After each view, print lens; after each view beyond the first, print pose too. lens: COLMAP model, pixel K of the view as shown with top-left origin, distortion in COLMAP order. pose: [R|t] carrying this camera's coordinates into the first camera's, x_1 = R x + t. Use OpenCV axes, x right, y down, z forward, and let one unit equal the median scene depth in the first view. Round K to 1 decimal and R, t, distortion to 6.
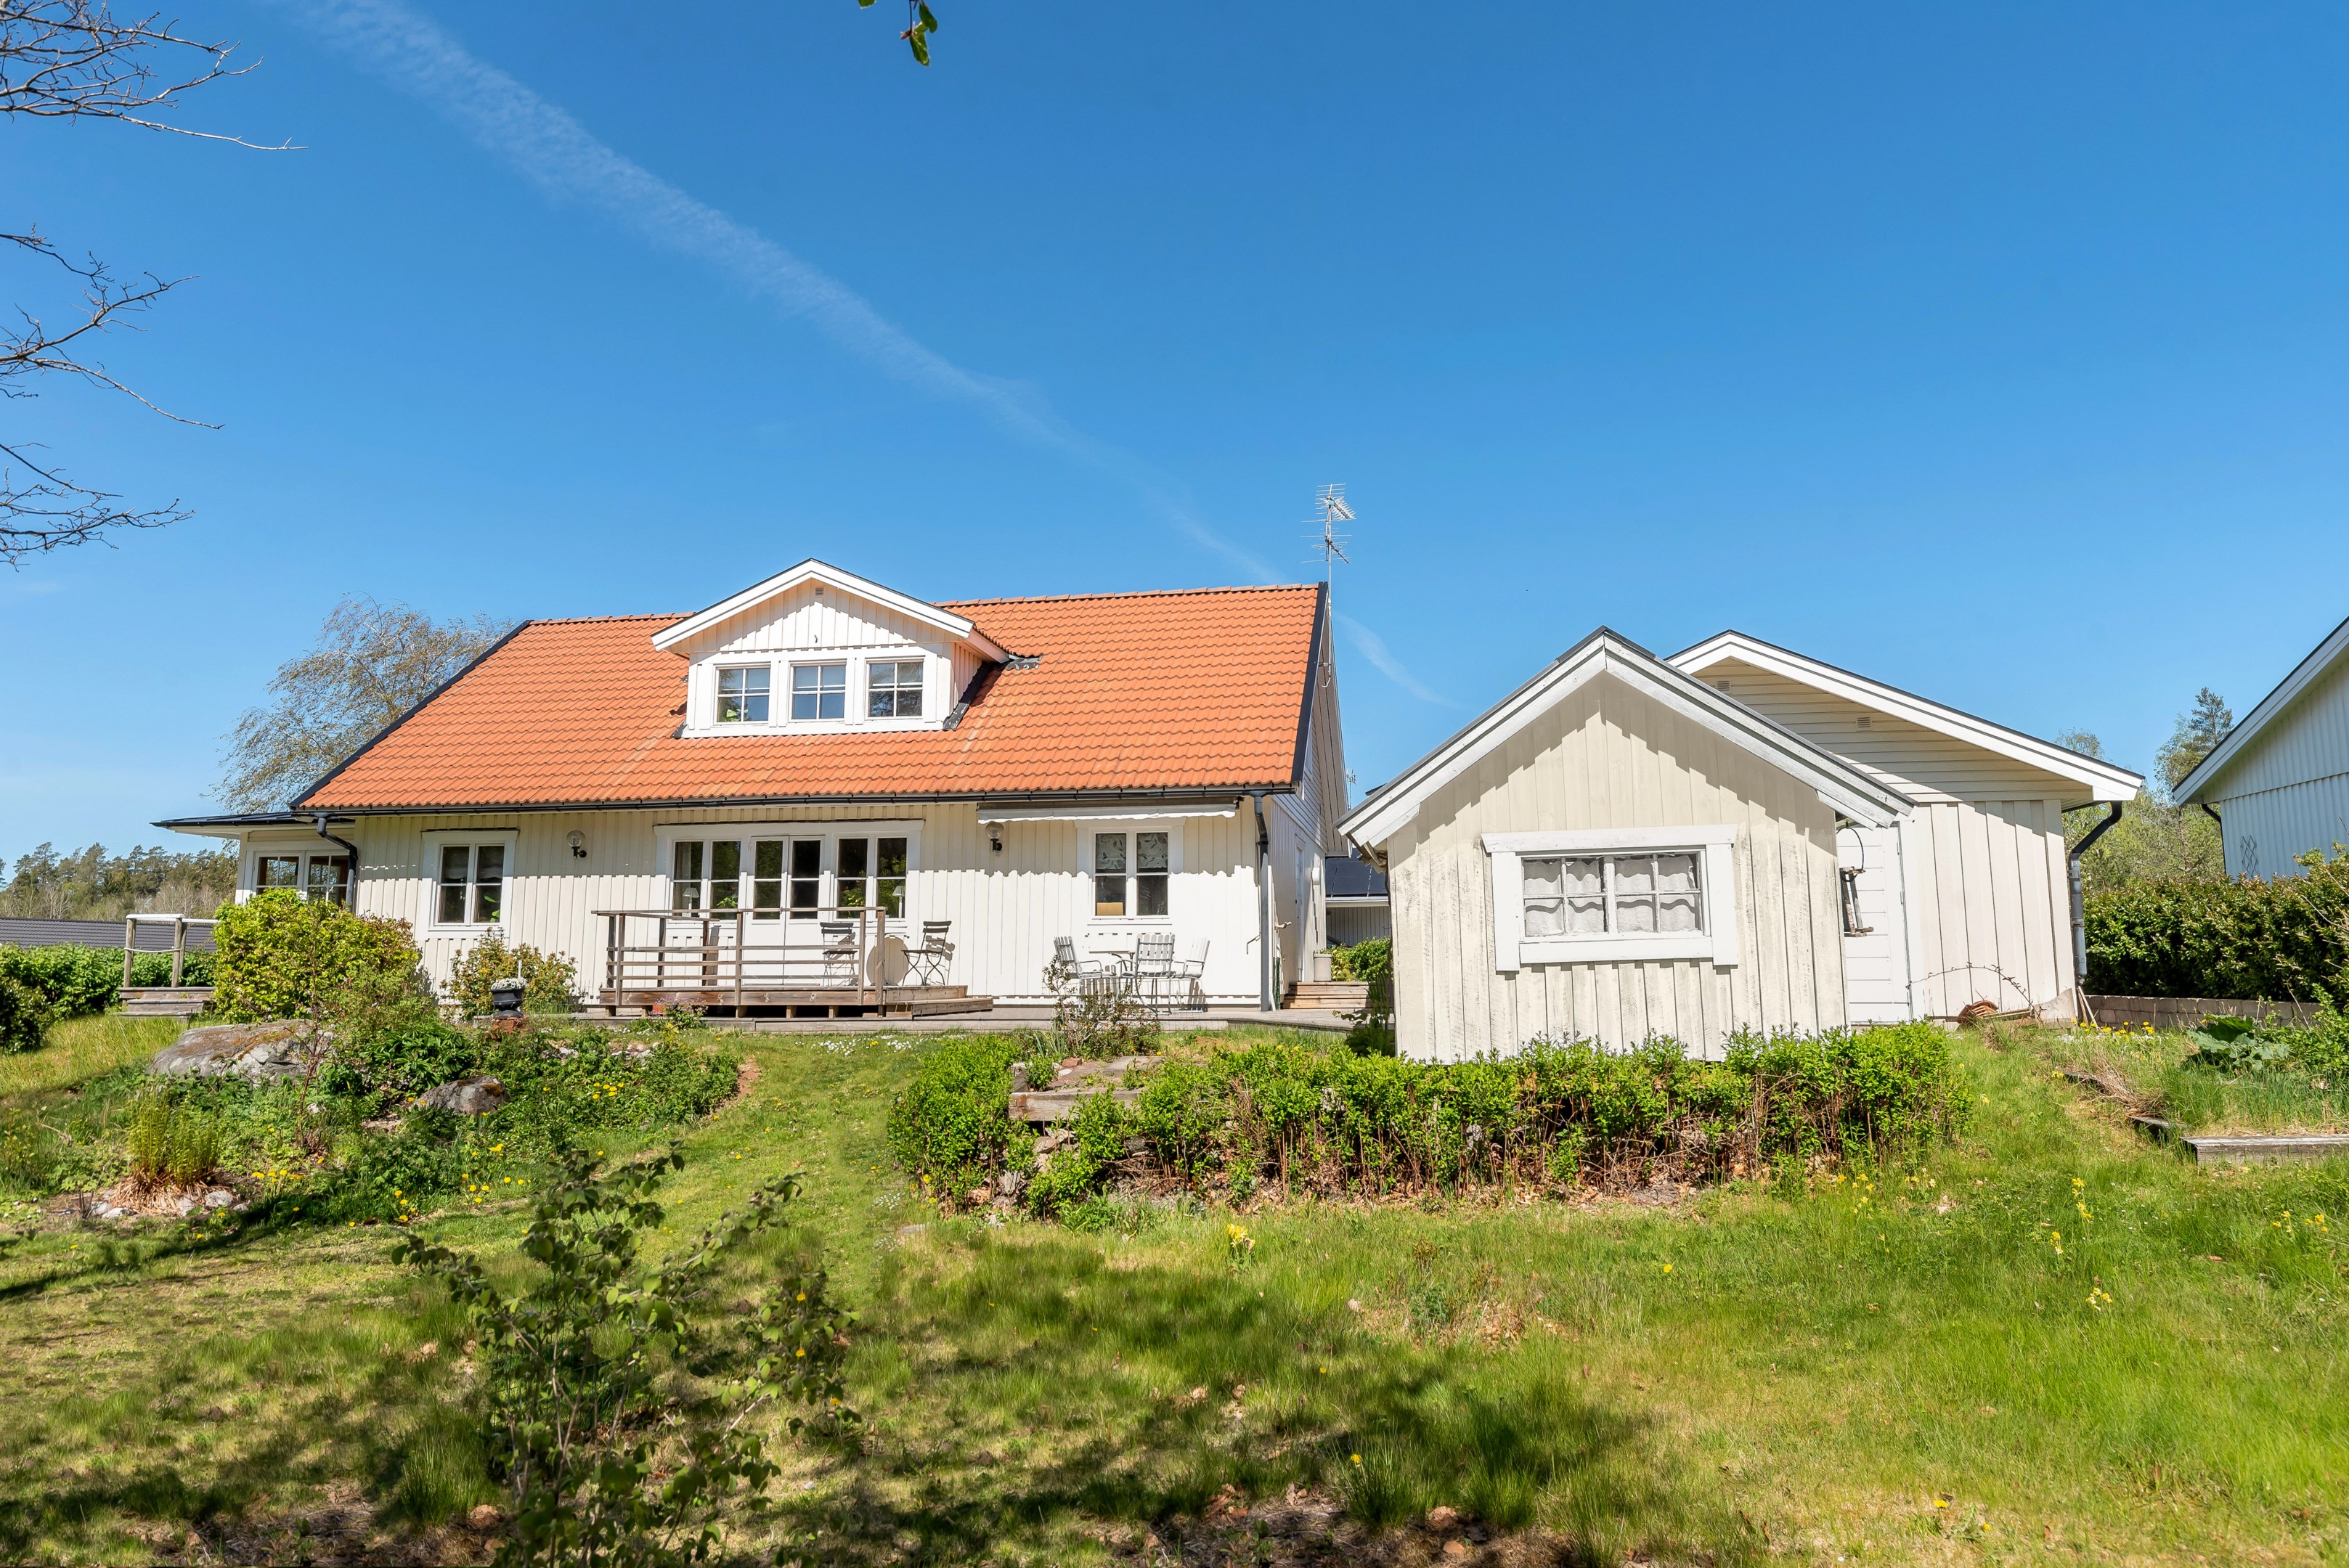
lens RADIAL K [[1460.8, 0, 1182.8], [0, 1460.8, 775.2], [0, 0, 1]] dist [-0.008839, -0.001805]
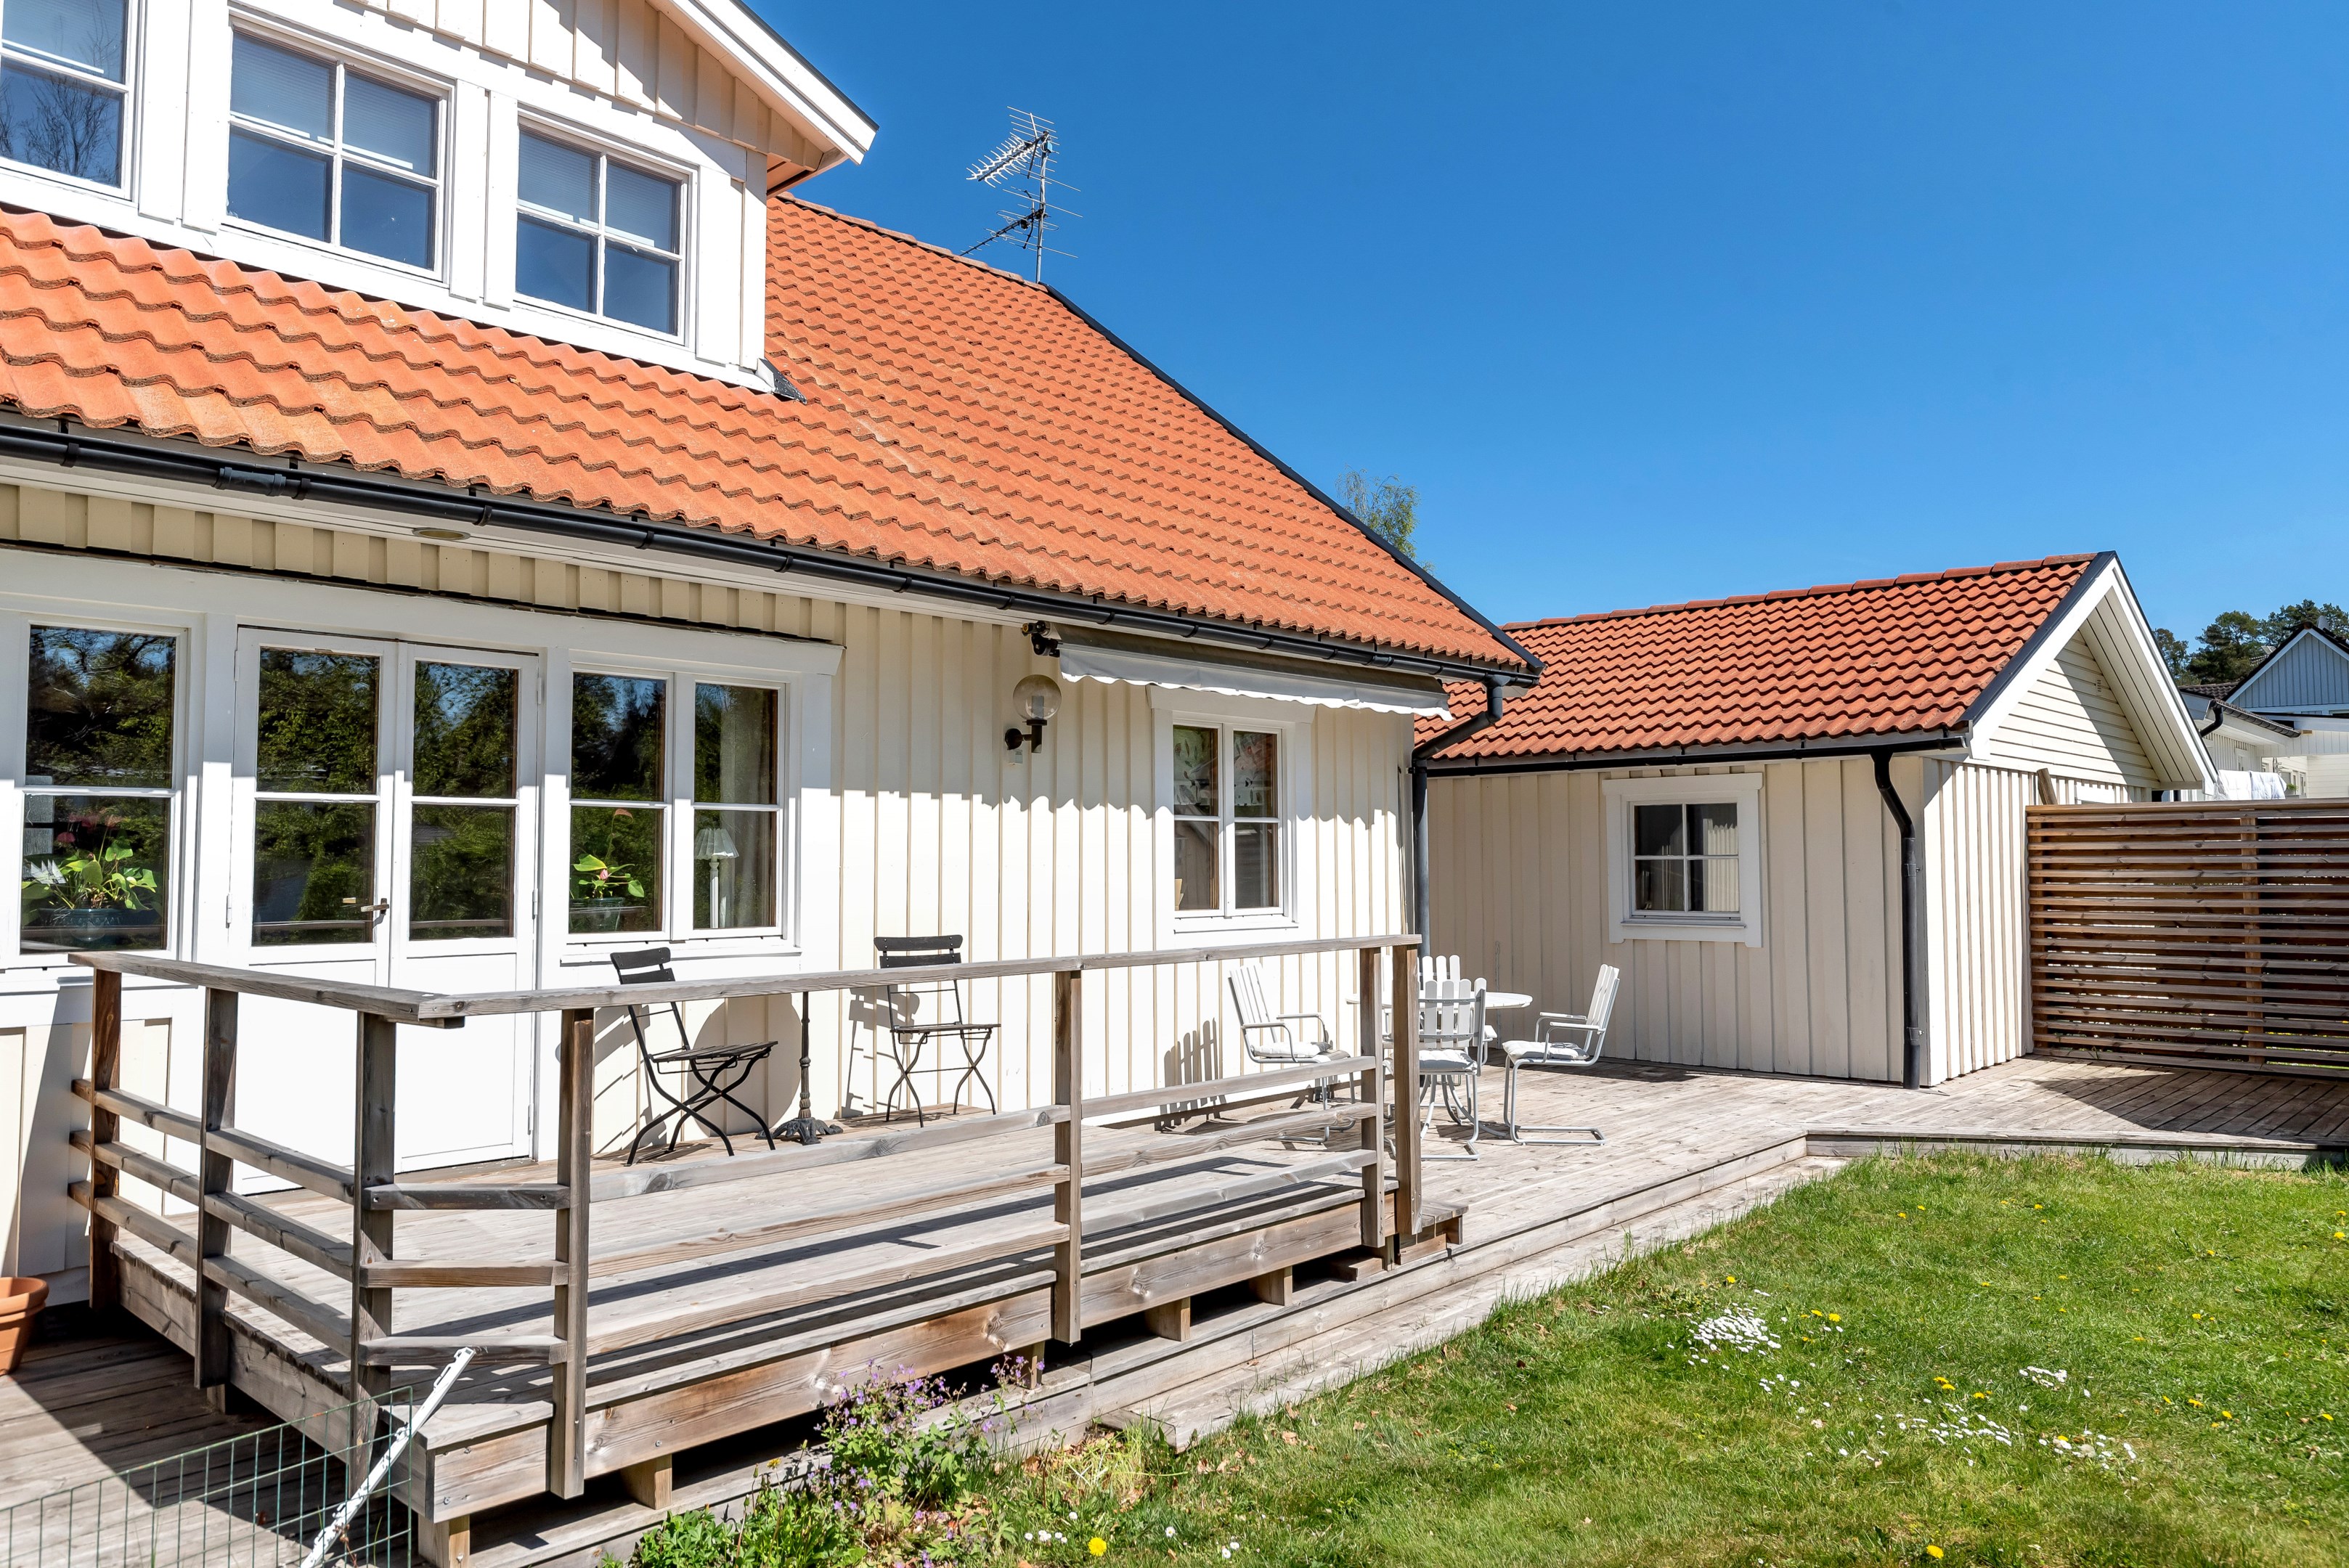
lens RADIAL K [[1601.4, 0, 1185.1], [0, 1601.4, 783.8], [0, 0, 1]] dist [-0.006253, 0.004013]
pose [[0.521883, 0.040327, 0.852063, -0.448529], [-0.110693, 0.993638, 0.020772, 0.045212], [-0.845804, -0.105157, 0.523027, 0.706624]]
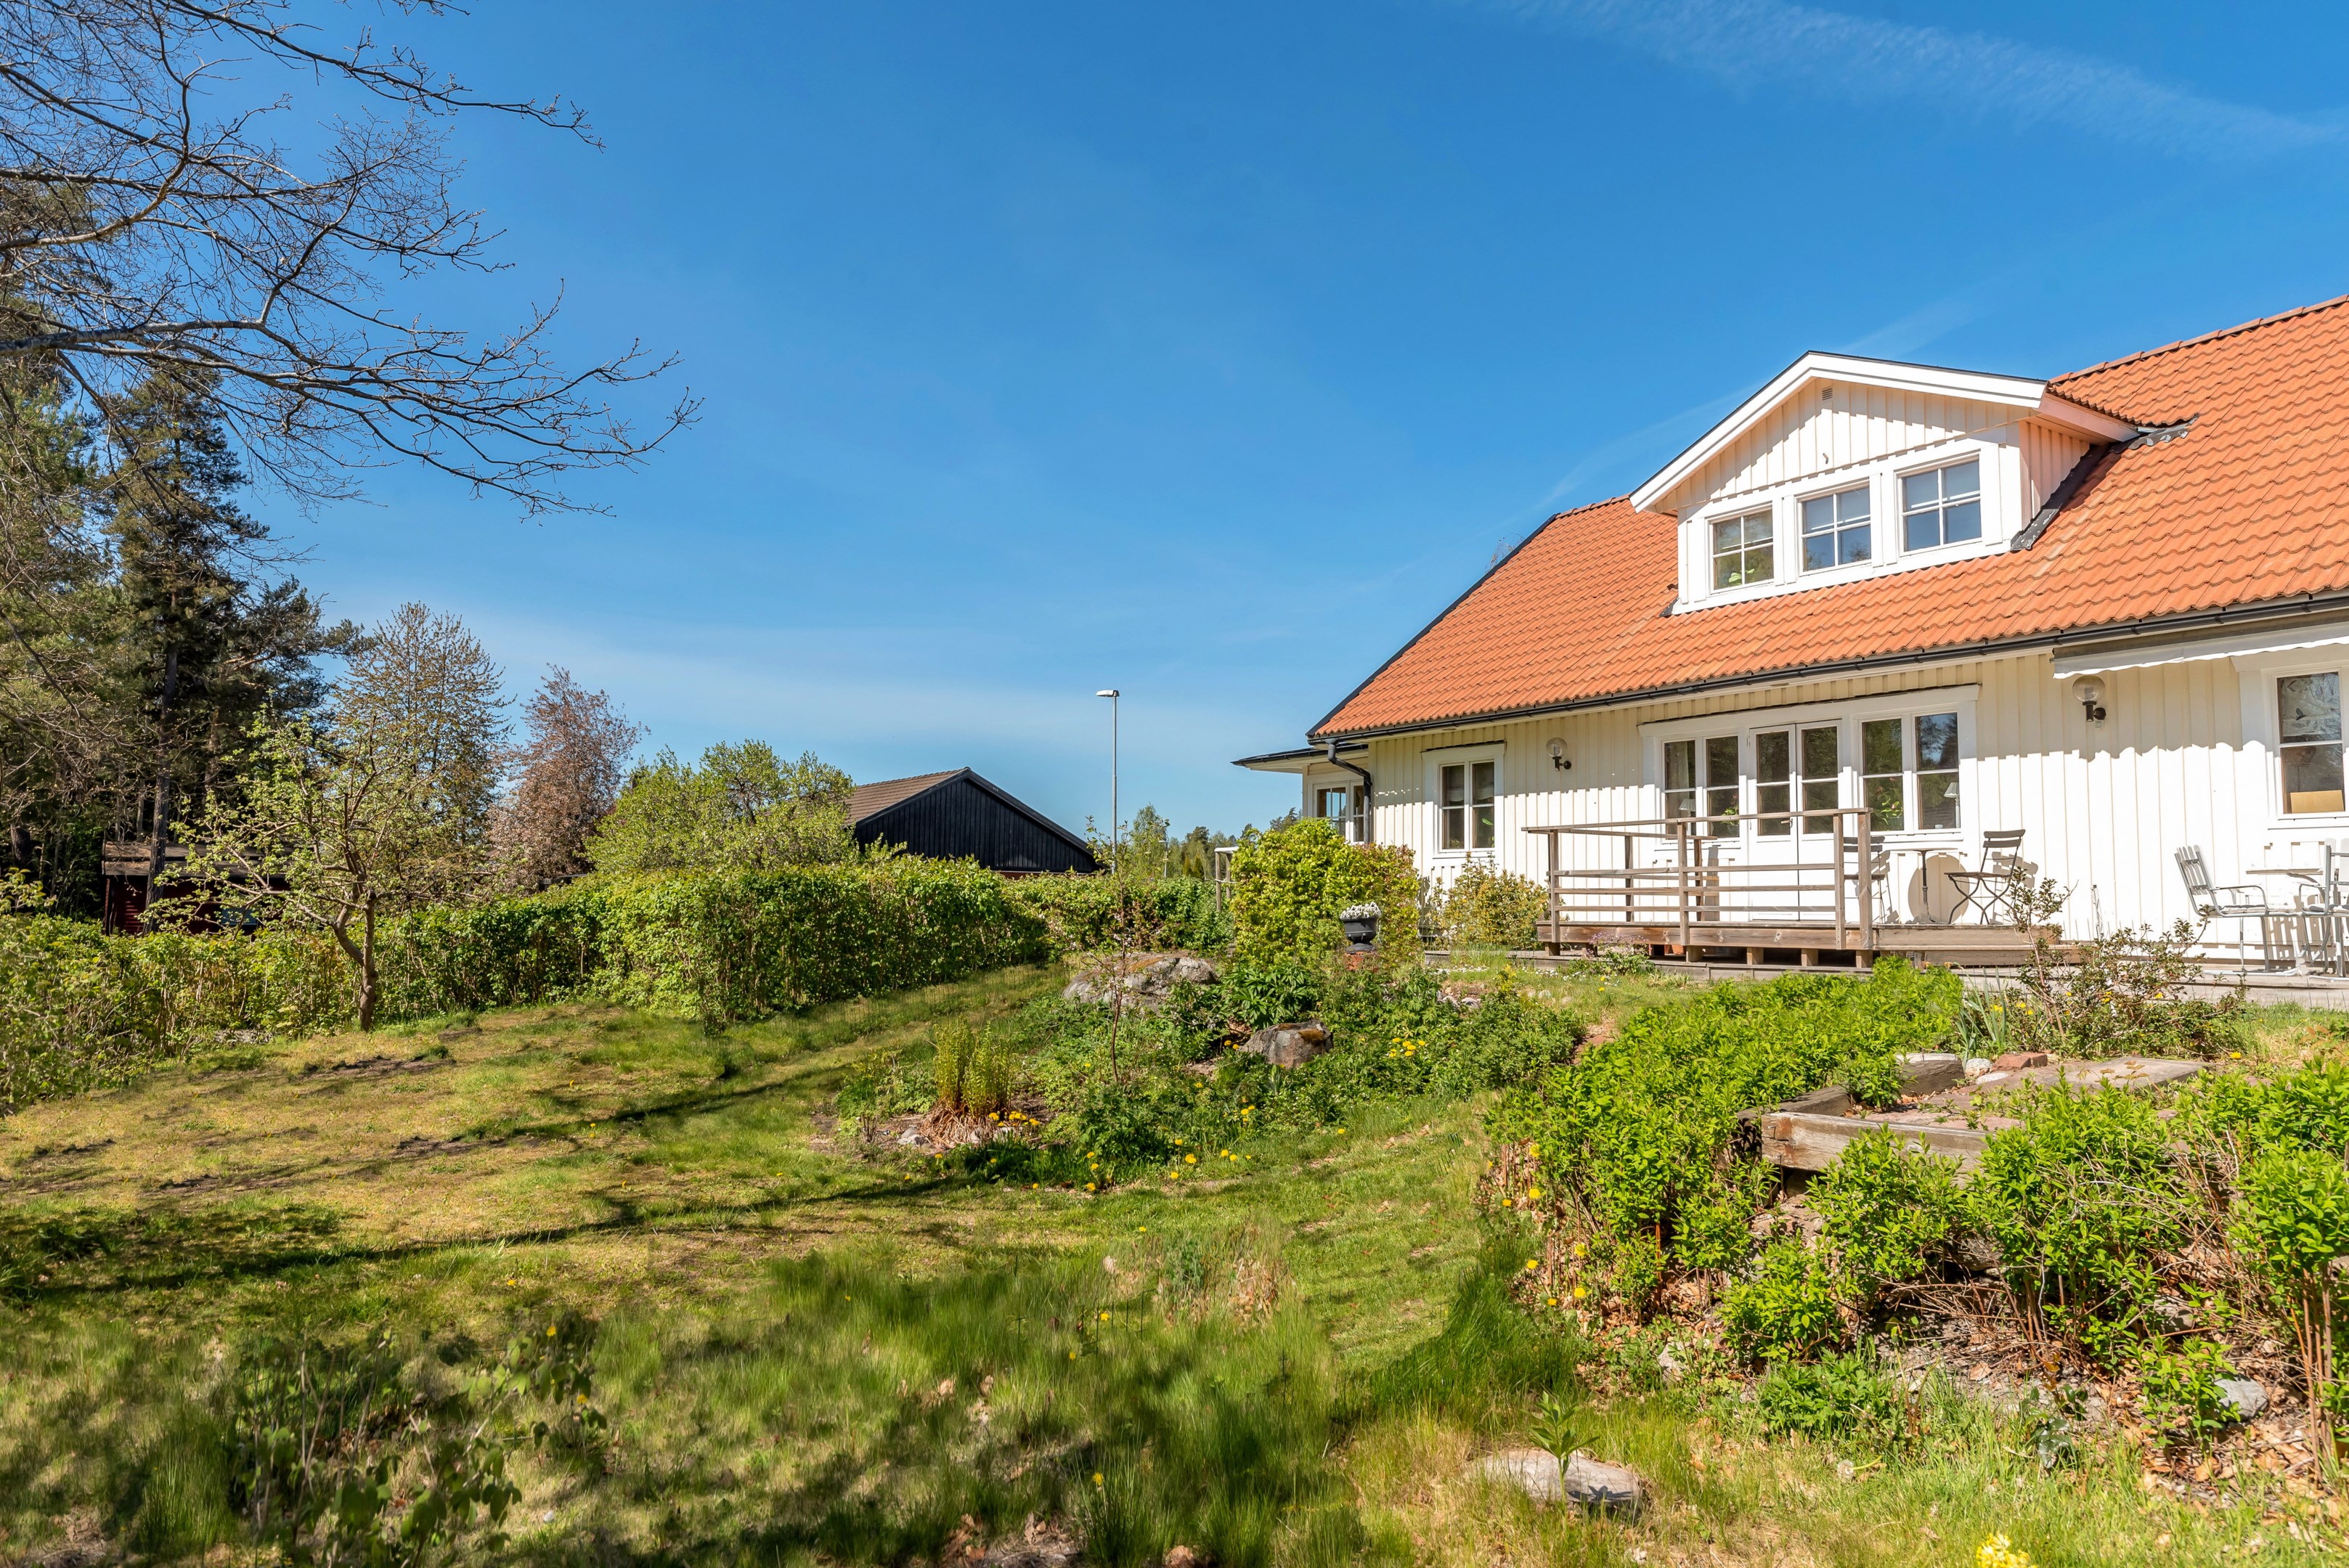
lens RADIAL K [[1518.6, 0, 1184.6], [0, 1518.6, 780.8], [0, 0, 1]] dist [-0.010490, 0.002222]
pose [[0.692529, -0.052048, -0.719510, 0.072145], [0.086877, 0.996152, 0.011559, 0.034236], [0.716139, -0.070513, 0.694386, 0.228900]]
